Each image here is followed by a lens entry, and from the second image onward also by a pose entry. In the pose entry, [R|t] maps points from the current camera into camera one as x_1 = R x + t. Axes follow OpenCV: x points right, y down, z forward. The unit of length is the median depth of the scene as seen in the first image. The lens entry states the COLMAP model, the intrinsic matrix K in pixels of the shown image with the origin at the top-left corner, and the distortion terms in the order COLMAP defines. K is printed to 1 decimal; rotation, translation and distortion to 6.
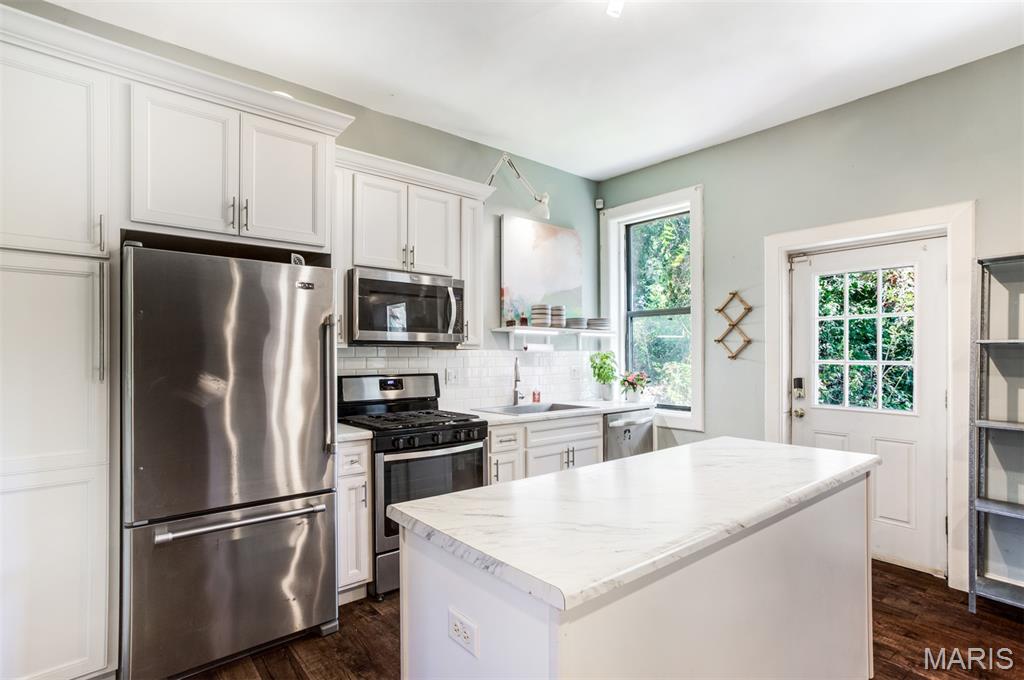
lens RADIAL K [[507.5, 0, 516.4], [0, 507.5, 351.9], [0, 0, 1]] dist [-0.025981, 0.000185]
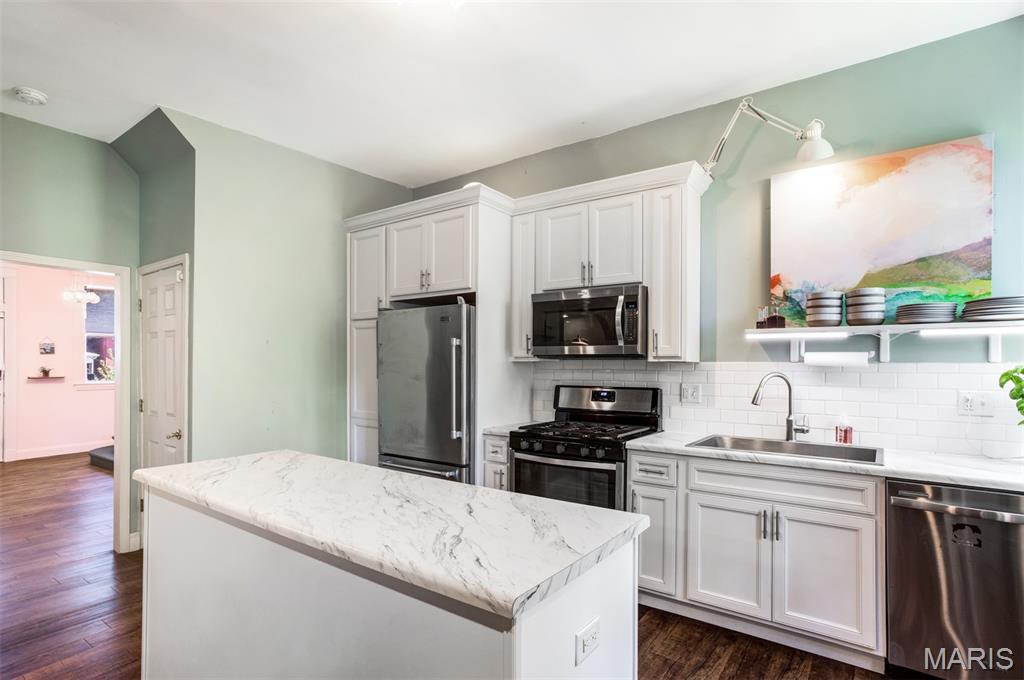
lens RADIAL K [[520.1, 0, 496.5], [0, 520.1, 356.6], [0, 0, 1]] dist [-0.030792, 0.028953]
pose [[0.240971, -0.011126, -0.970469, 0.626671], [0.002369, 0.999938, -0.010876, -0.004483], [0.970529, 0.000322, 0.240982, 0.458414]]
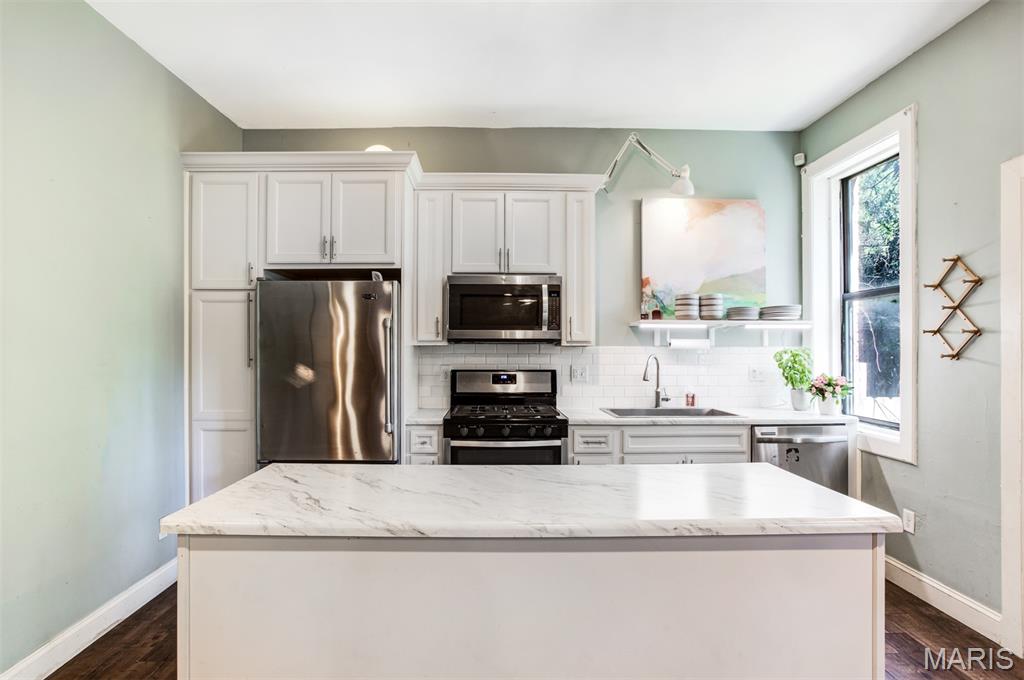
lens RADIAL K [[533.3, 0, 506.7], [0, 533.3, 346.1], [0, 0, 1]] dist [-0.065141, 0.046479]
pose [[0.779182, -0.003452, -0.626789, 0.400160], [0.002036, 0.999993, -0.002976, -0.001941], [0.626795, 0.001042, 0.779184, 0.105299]]
